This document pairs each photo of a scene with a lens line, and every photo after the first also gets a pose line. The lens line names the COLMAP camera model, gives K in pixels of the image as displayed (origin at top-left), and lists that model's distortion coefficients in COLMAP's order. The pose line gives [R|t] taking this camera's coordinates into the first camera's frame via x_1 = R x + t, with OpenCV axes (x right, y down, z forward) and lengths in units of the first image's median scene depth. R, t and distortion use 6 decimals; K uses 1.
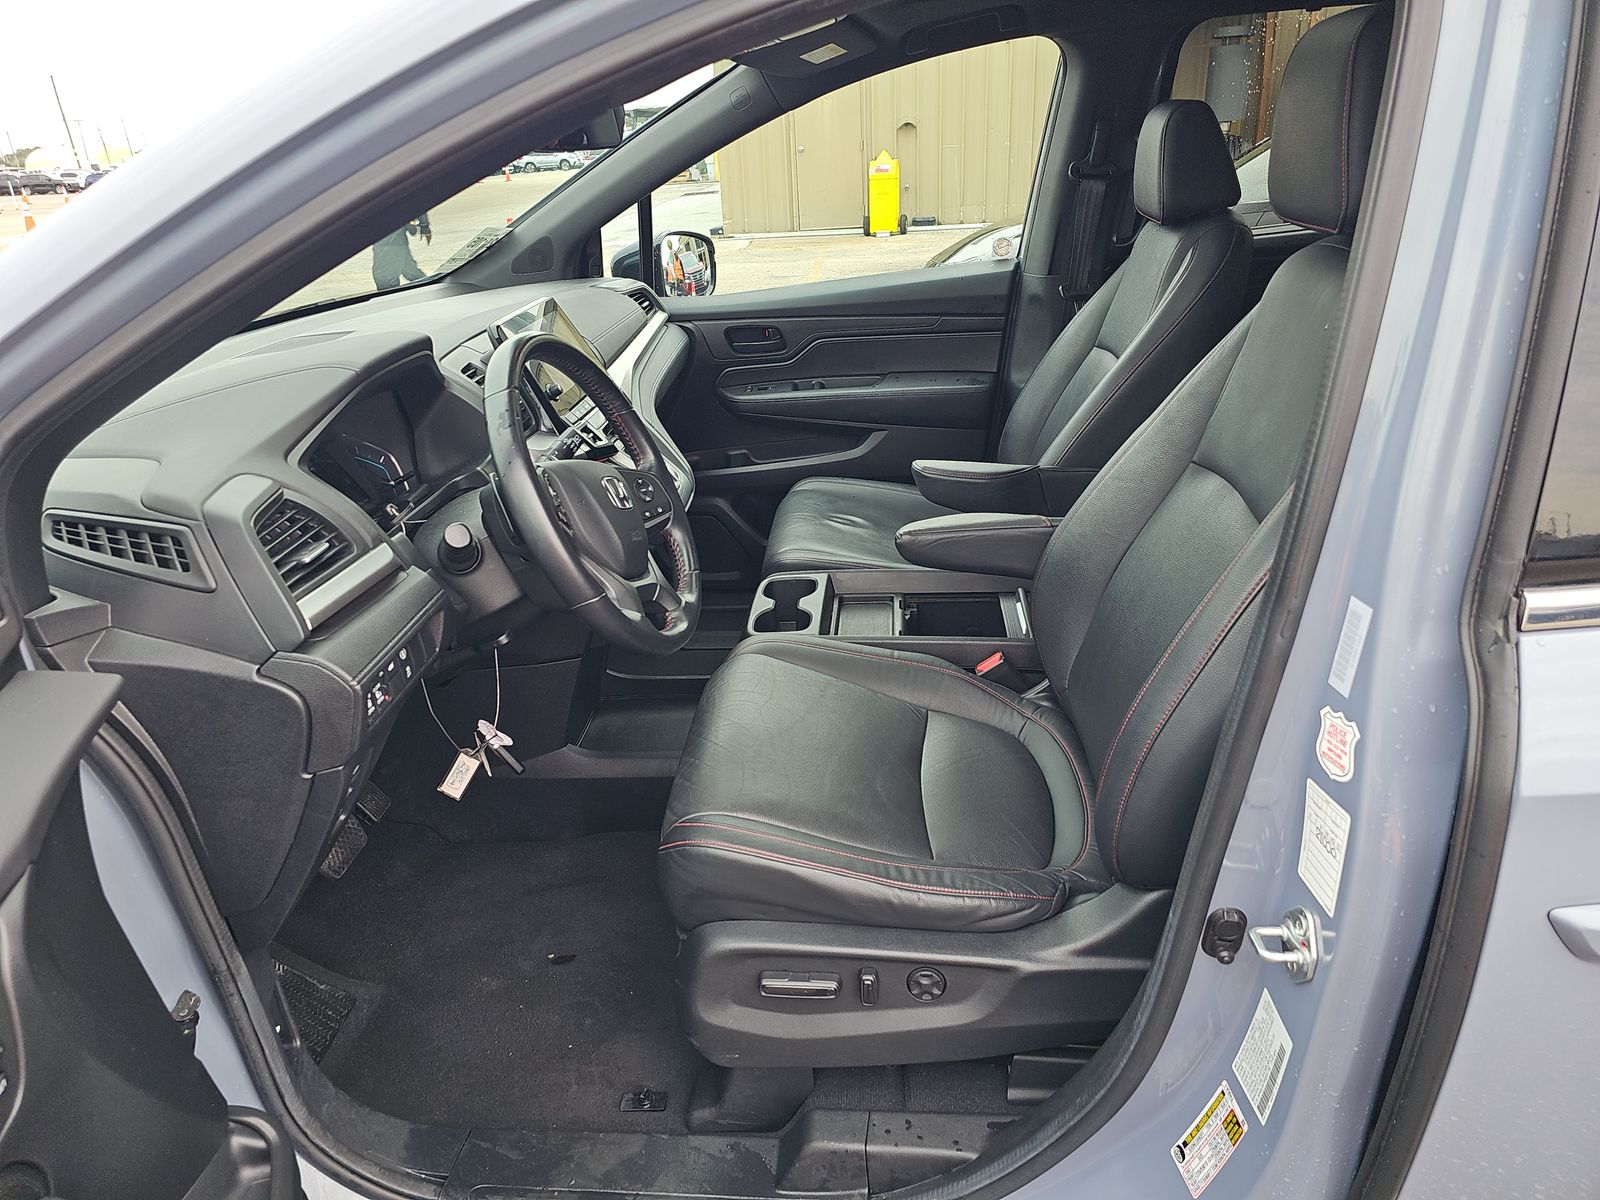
lens RADIAL K [[1062.0, 0, 799.9], [0, 1062.0, 600.7], [0, 0, 1]] dist [-0.005676, -0.013080]
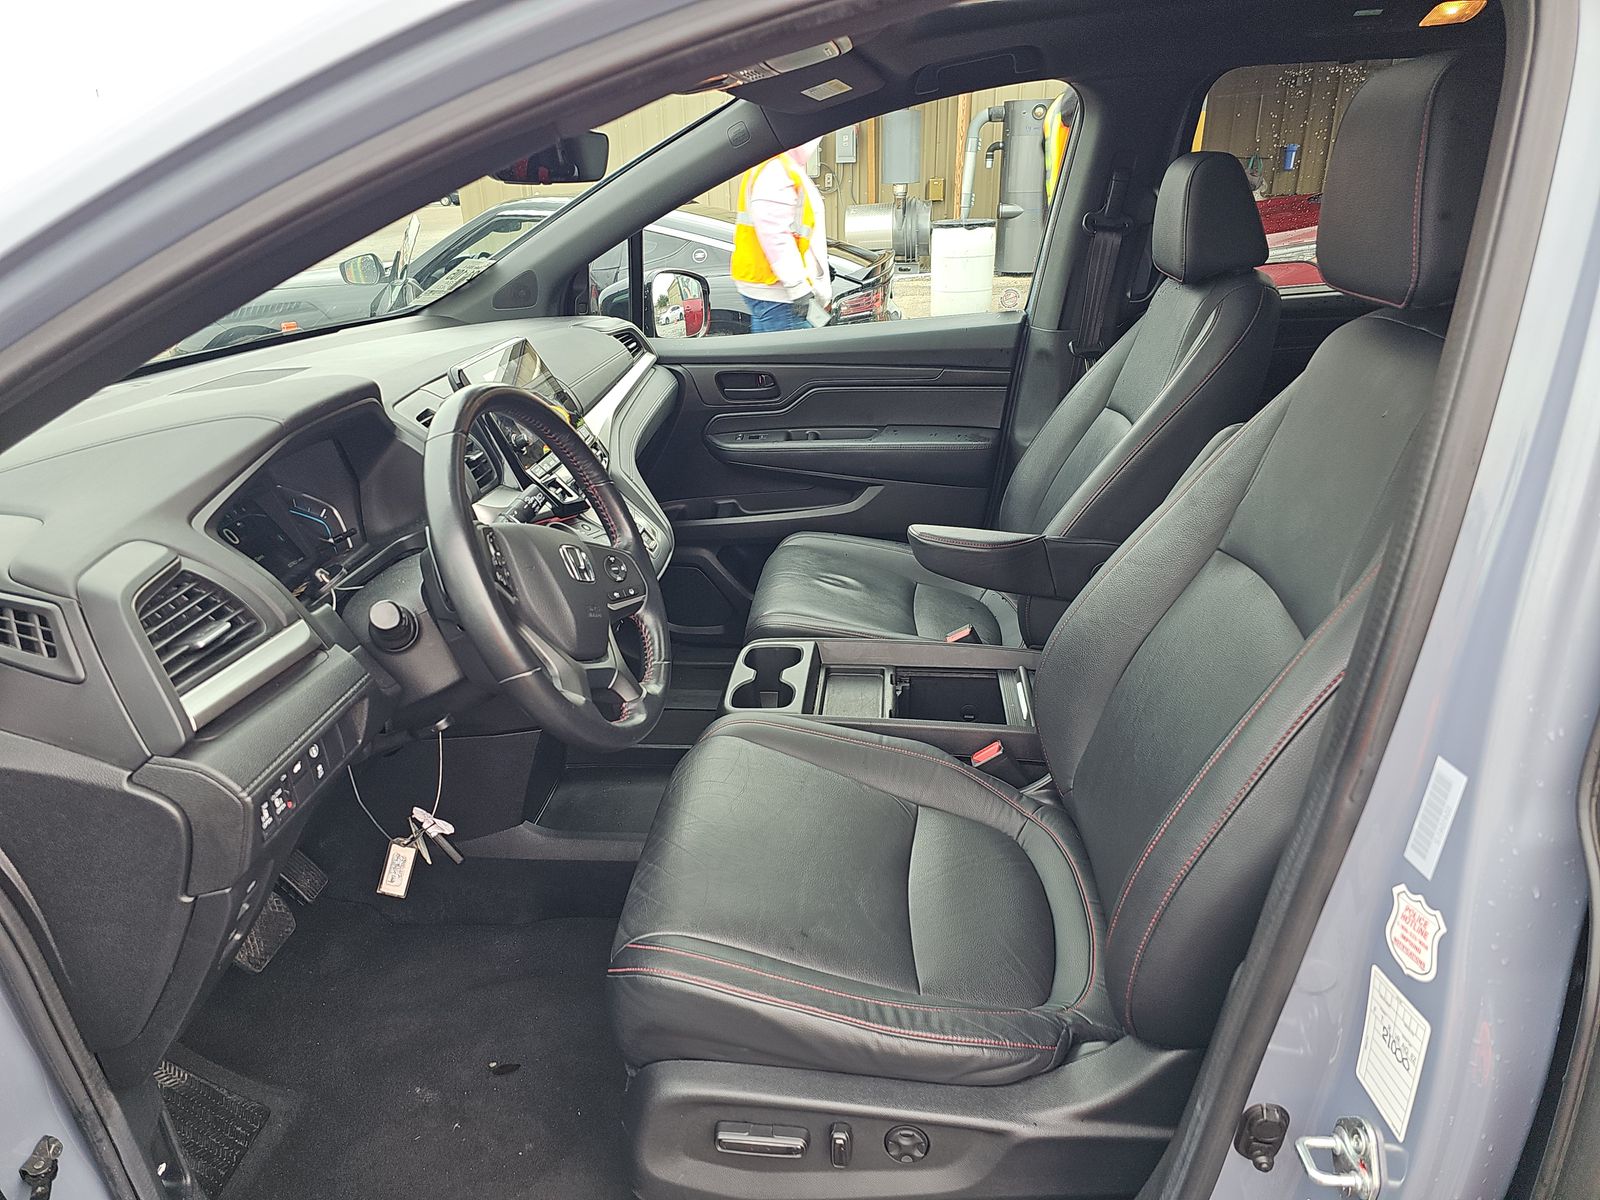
lens RADIAL K [[1062.0, 0, 803.2], [0, 1062.0, 601.4], [0, 0, 1]] dist [-0.005676, -0.013080]
pose [[0.999464, 0.031738, 0.008064, 0.012099], [-0.031475, 0.999030, -0.030802, -0.049853], [-0.009033, 0.030532, 0.999493, 0.110190]]
